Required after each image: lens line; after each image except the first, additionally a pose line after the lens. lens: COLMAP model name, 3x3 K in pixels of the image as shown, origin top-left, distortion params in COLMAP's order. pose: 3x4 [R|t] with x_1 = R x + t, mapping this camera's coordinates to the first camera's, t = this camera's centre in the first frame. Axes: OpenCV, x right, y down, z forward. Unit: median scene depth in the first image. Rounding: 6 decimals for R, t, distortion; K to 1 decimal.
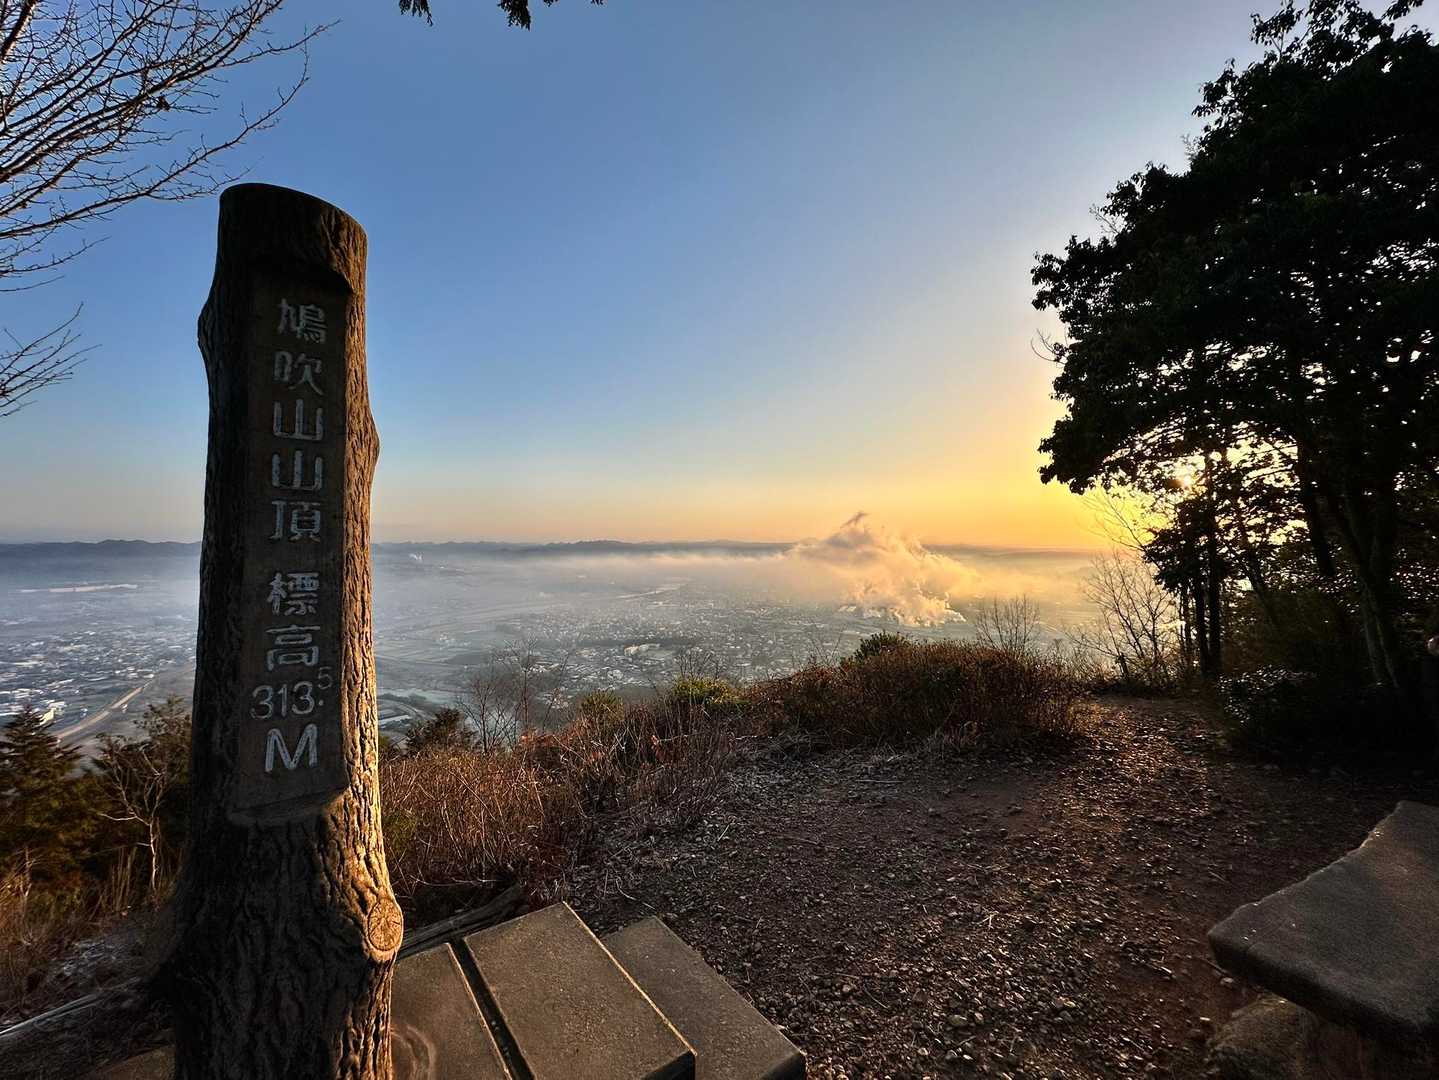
lens RADIAL K [[602.8, 0, 727.2], [0, 602.8, 546.8], [0, 0, 1]] dist [0.002045, -0.000240]
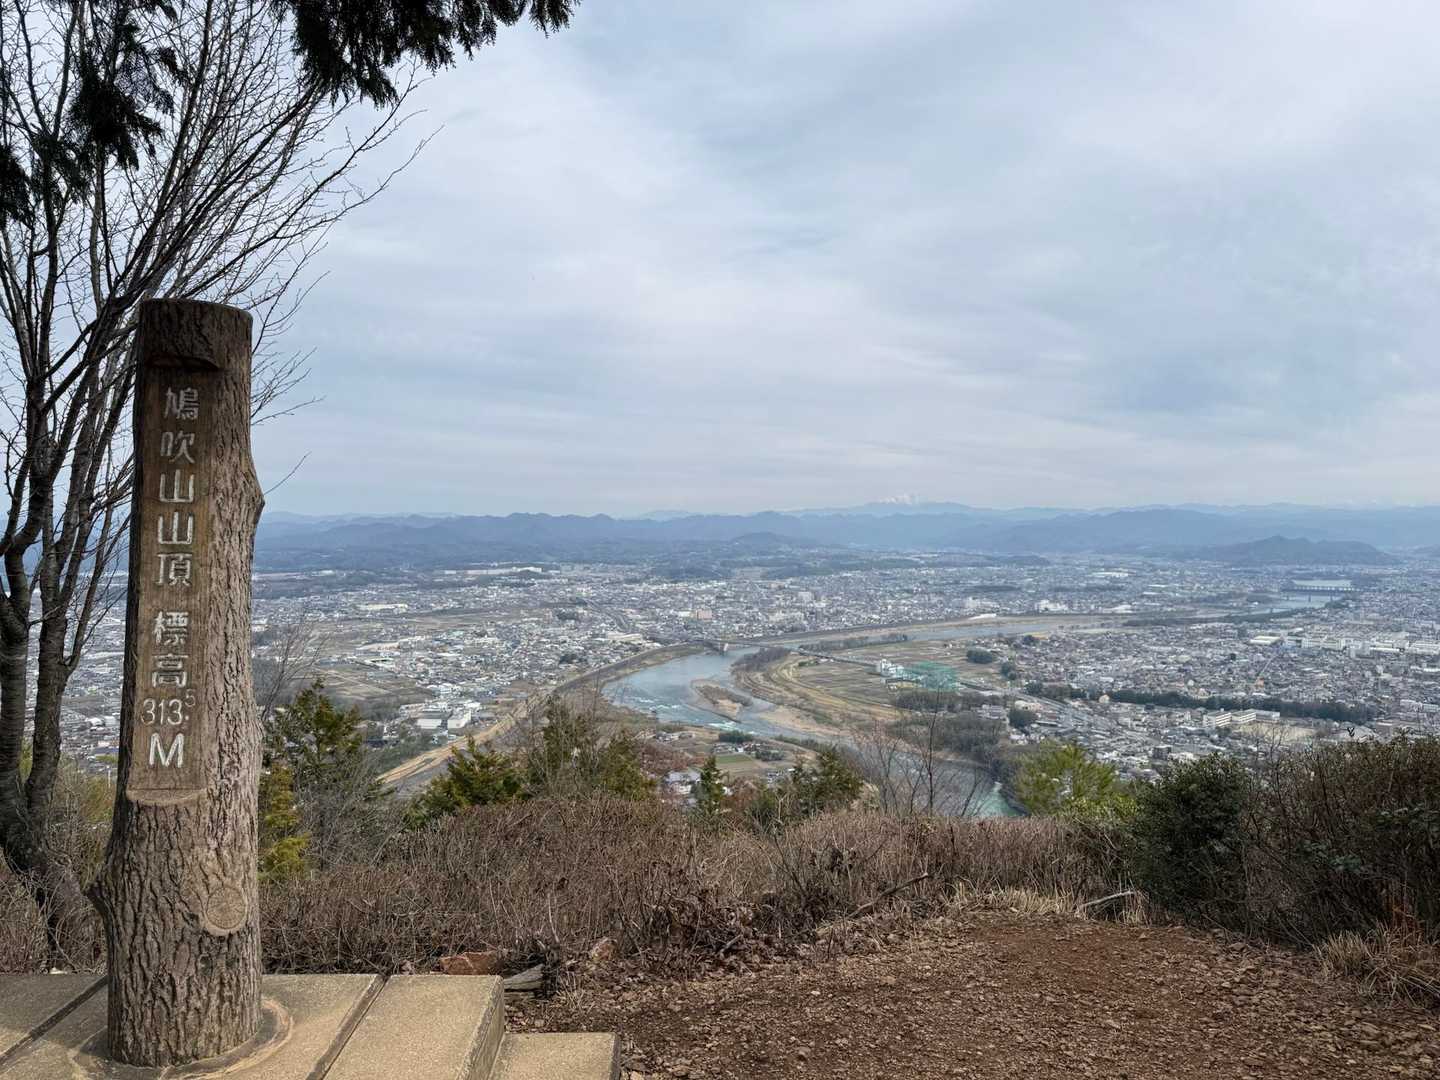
lens RADIAL K [[1126.2, 0, 760.9], [0, 1126.2, 563.9], [0, 0, 1]] dist [0.073817, -0.081245]
pose [[0.792229, 0.028154, -0.609575, 1.671541], [0.003336, 0.998720, 0.050463, -0.169047], [0.610215, -0.042012, 0.791121, -0.119660]]
